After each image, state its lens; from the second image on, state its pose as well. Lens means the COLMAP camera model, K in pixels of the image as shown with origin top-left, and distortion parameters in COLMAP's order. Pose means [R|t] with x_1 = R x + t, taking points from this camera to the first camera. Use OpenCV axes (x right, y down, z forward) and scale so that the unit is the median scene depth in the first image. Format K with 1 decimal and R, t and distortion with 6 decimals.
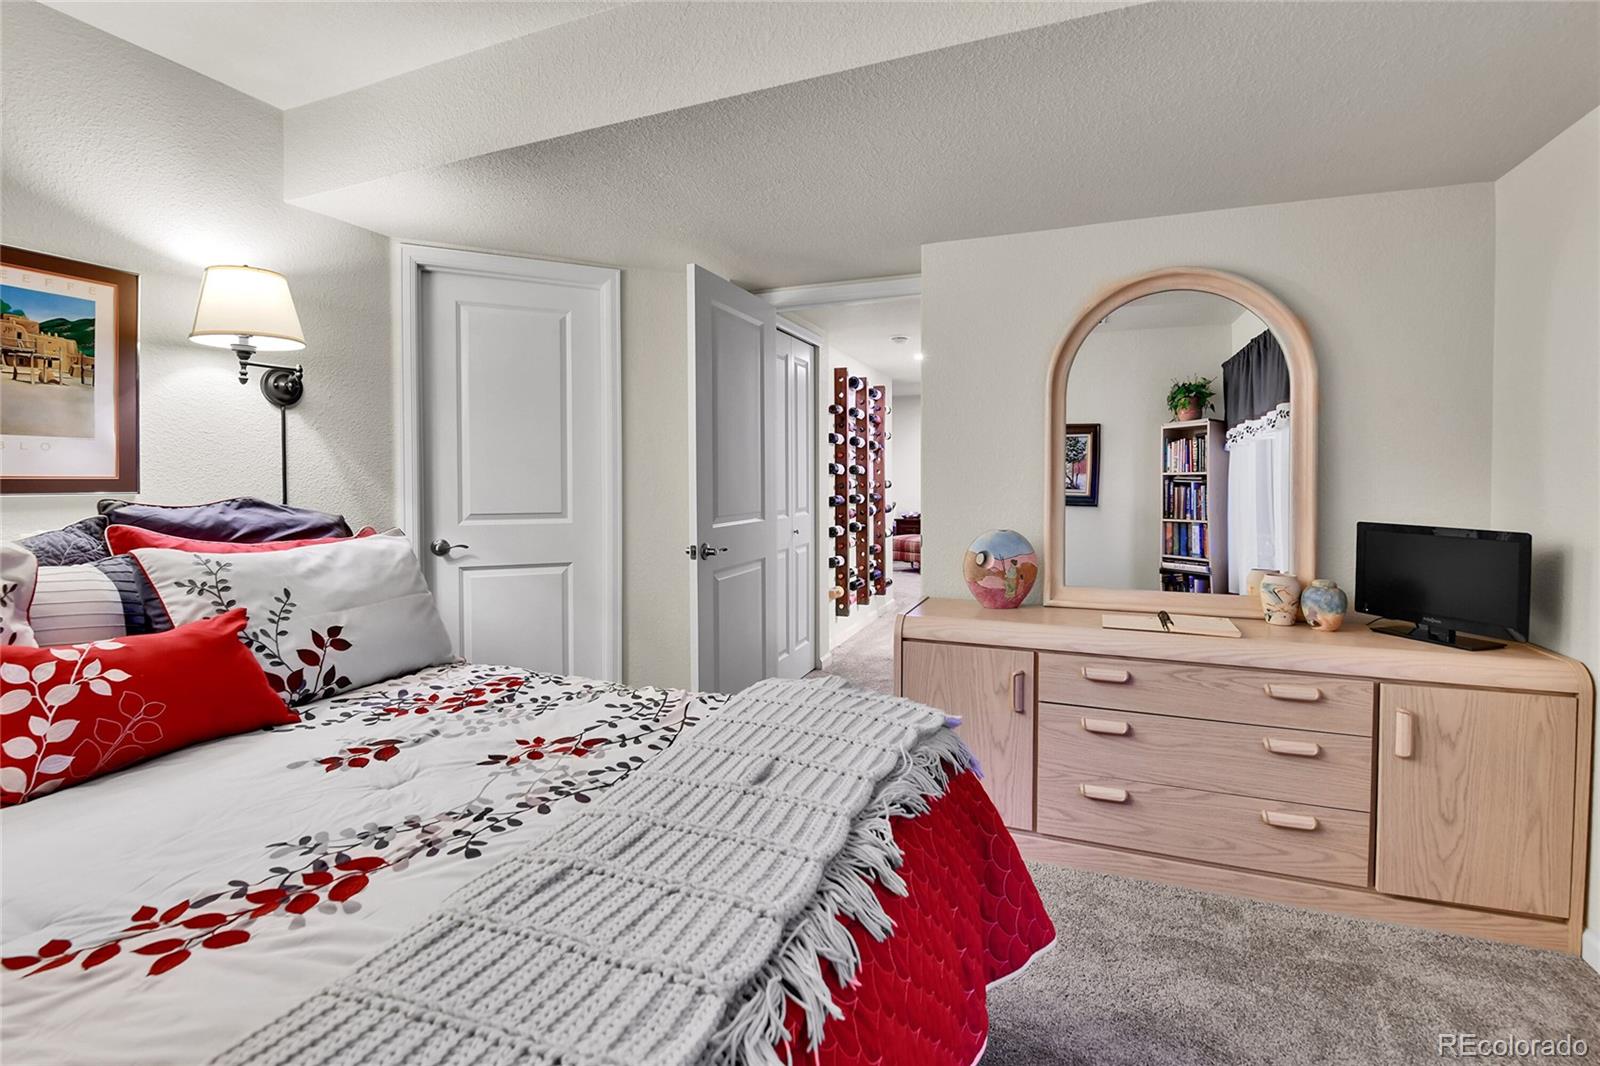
lens RADIAL K [[722.3, 0, 801.7], [0, 722.3, 514.1], [0, 0, 1]] dist [-0.001138, -0.013196]
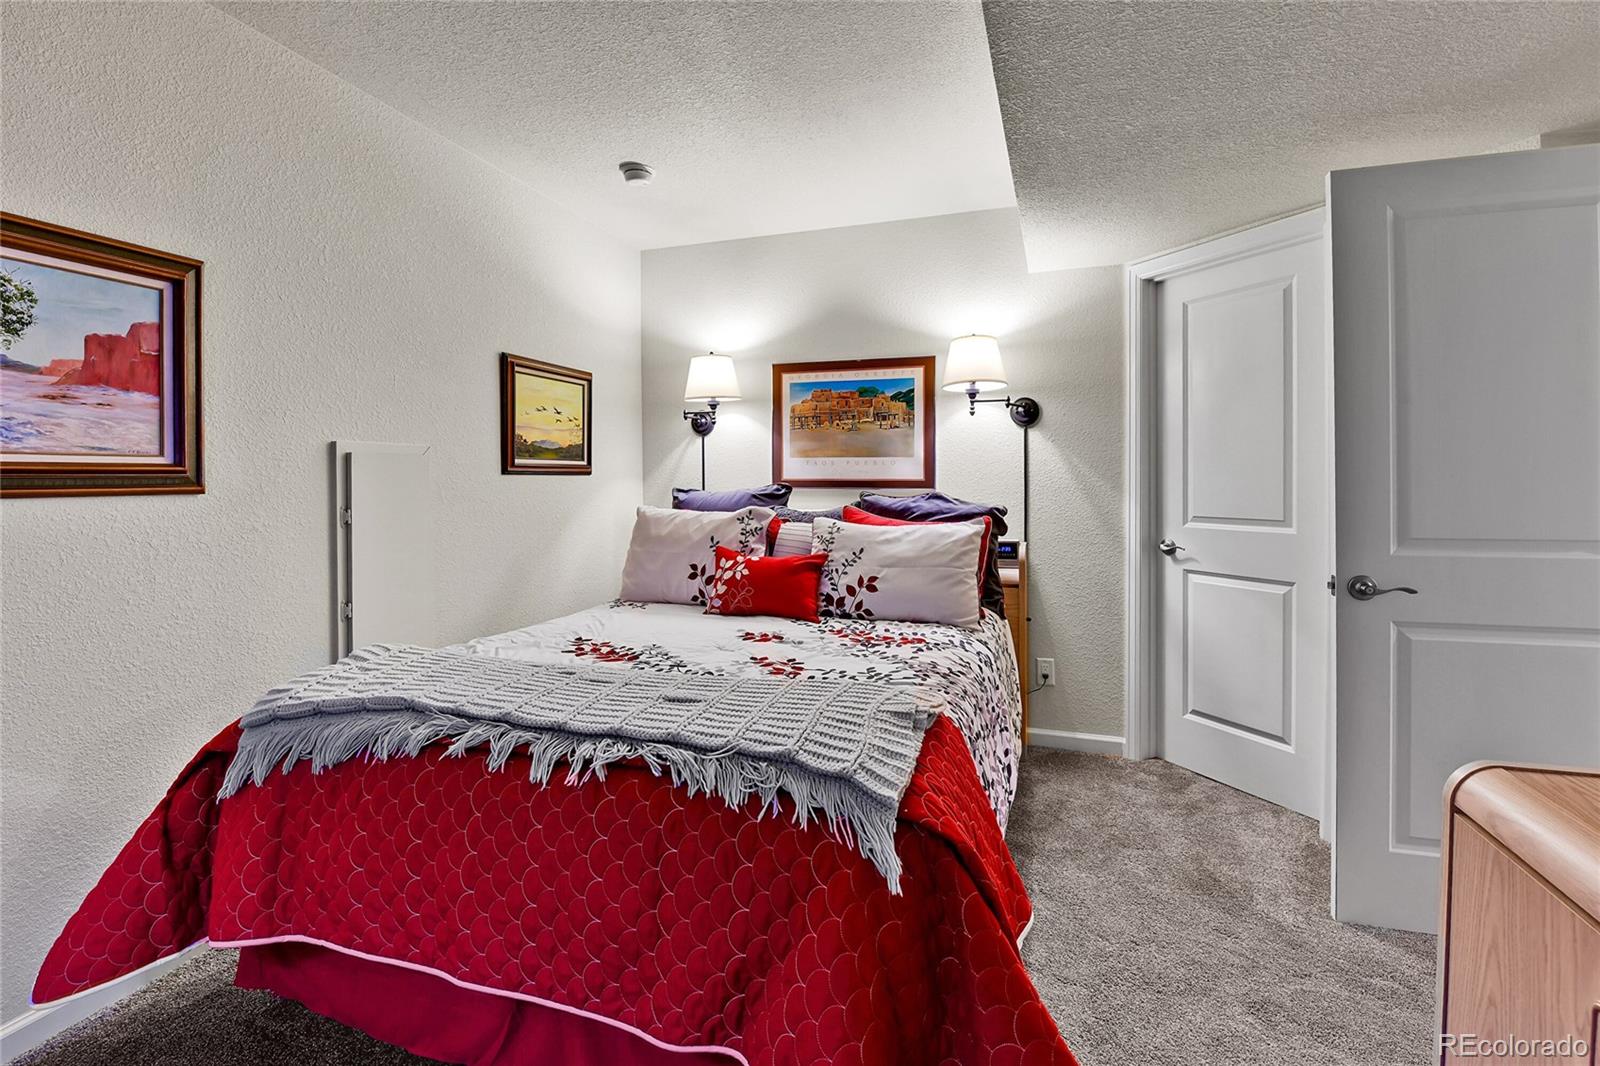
lens RADIAL K [[692.7, 0, 799.9], [0, 692.7, 521.2], [0, 0, 1]] dist [-0.001501, -0.011270]
pose [[0.051211, 0.056681, -0.997078, 0.689244], [-0.047644, 0.997390, 0.054251, -0.029010], [0.997551, 0.044727, 0.053778, 0.641789]]
